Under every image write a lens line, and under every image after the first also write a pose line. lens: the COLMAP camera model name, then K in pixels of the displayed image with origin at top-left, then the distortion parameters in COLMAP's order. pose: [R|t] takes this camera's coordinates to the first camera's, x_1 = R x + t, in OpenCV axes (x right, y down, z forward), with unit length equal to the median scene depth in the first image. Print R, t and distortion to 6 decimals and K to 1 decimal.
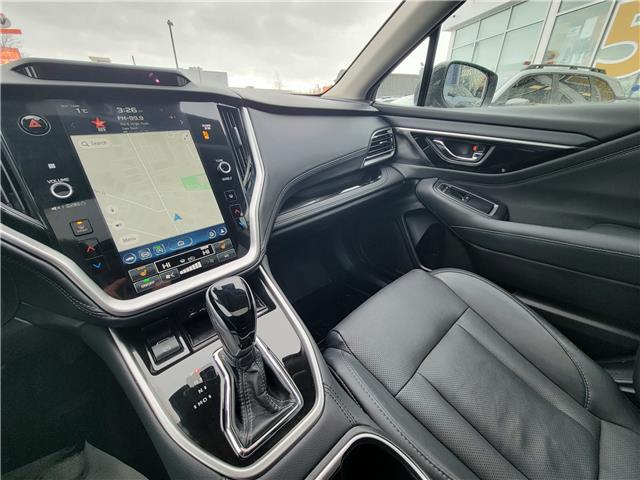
lens RADIAL K [[256.2, 0, 320.0], [0, 256.2, 240.0], [0, 0, 1]] dist [0.000907, 0.000334]
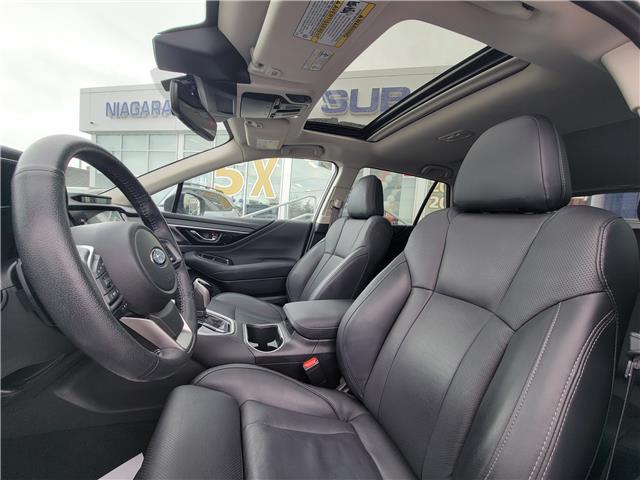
lens RADIAL K [[256.2, 0, 320.0], [0, 256.2, 240.0], [0, 0, 1]] dist [0.000907, 0.000334]
pose [[0.412049, -0.041345, 0.910223, -0.874199], [0.335868, 0.935517, -0.109550, 0.187131], [-0.847000, 0.350854, 0.399365, -0.505866]]
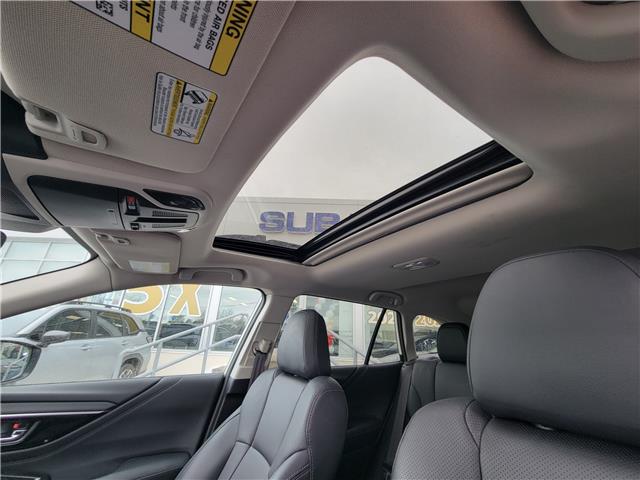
lens RADIAL K [[256.2, 0, 320.0], [0, 256.2, 240.0], [0, 0, 1]] dist [0.000907, 0.000334]
pose [[0.192998, 0.355835, 0.914403, -0.390462], [0.403016, 0.820937, -0.404526, -0.049801], [-0.894611, 0.446592, 0.015032, -0.476178]]
